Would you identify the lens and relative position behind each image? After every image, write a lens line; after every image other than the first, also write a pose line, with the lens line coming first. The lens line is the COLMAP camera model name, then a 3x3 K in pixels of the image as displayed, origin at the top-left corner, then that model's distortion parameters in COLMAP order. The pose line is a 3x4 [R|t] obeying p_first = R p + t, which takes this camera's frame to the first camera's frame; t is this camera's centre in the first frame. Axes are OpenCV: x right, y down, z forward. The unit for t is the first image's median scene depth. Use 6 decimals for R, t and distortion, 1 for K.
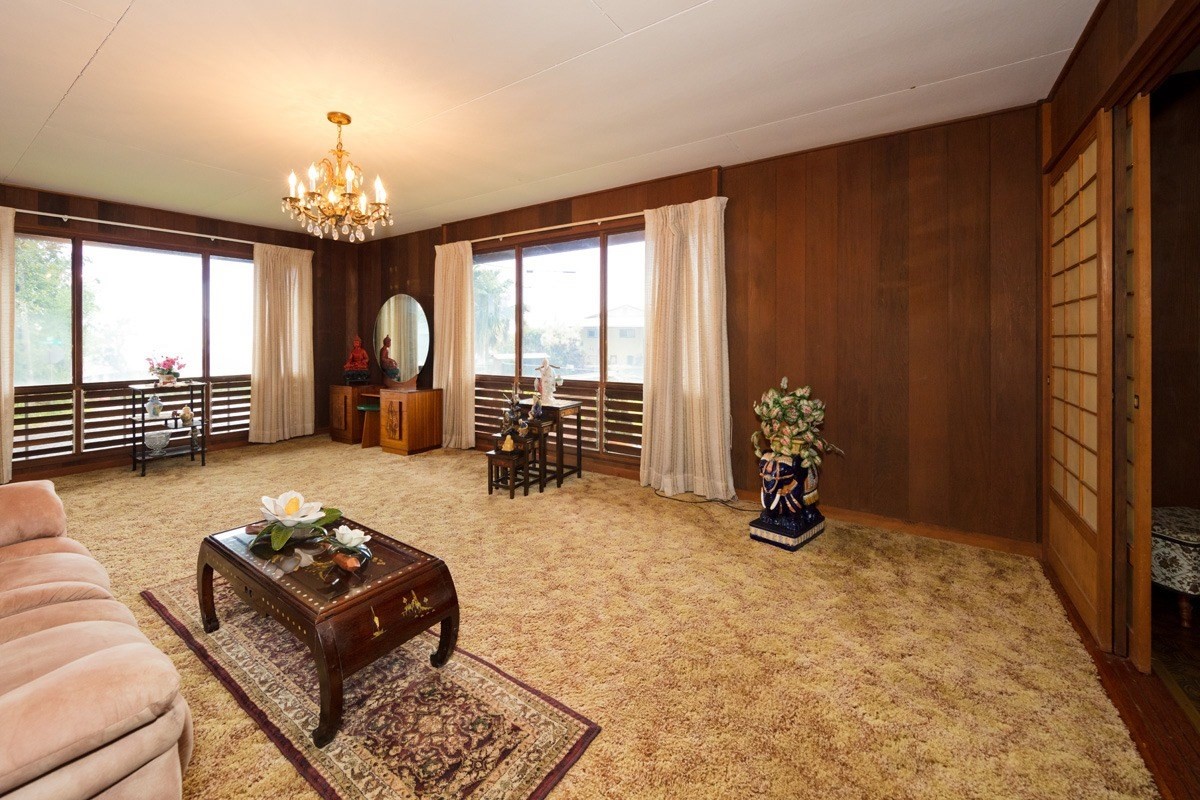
lens RADIAL K [[459.4, 0, 599.8], [0, 459.4, 389.1], [0, 0, 1]] dist [0.000411, 0.000047]
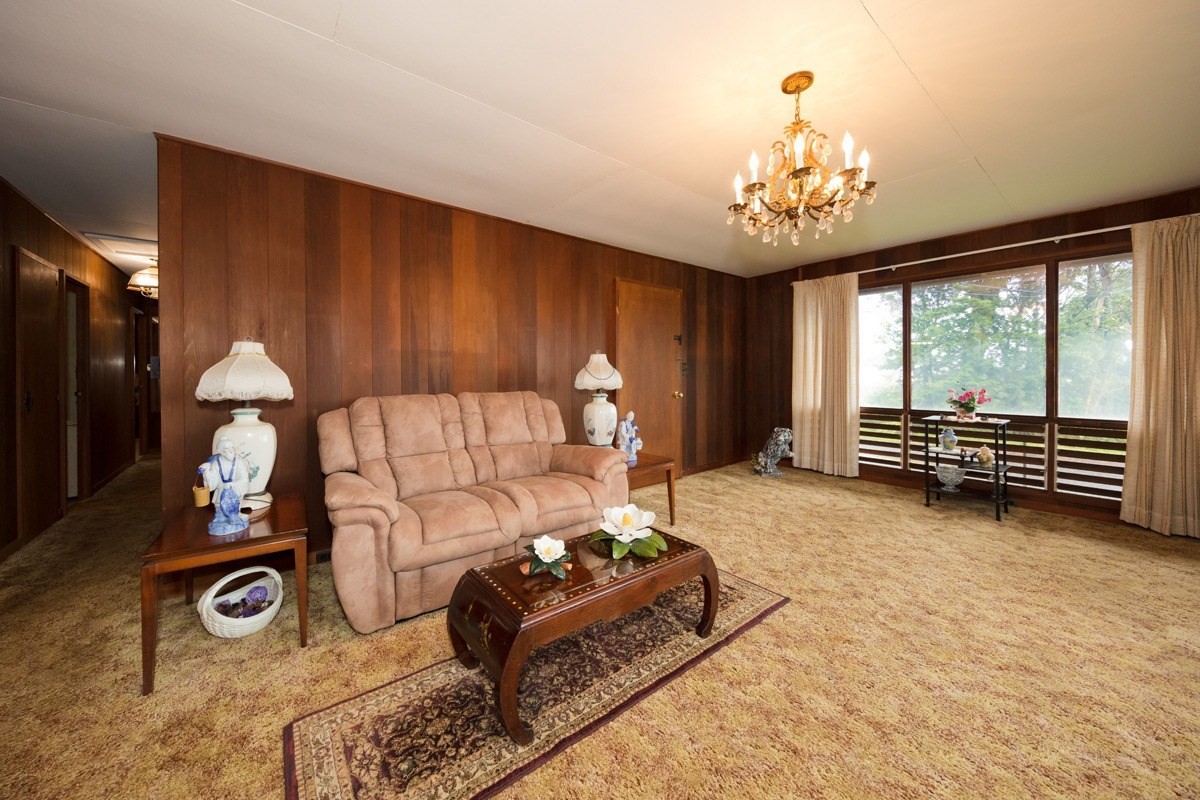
lens RADIAL K [[463.6, 0, 599.9], [0, 463.6, 381.2], [0, 0, 1]] dist [-0.030419, -0.000043]
pose [[-0.370359, 0.008379, -0.928851, 0.176346], [-0.105763, 0.993076, 0.051129, -0.053193], [0.922848, 0.117174, -0.366908, 0.651785]]
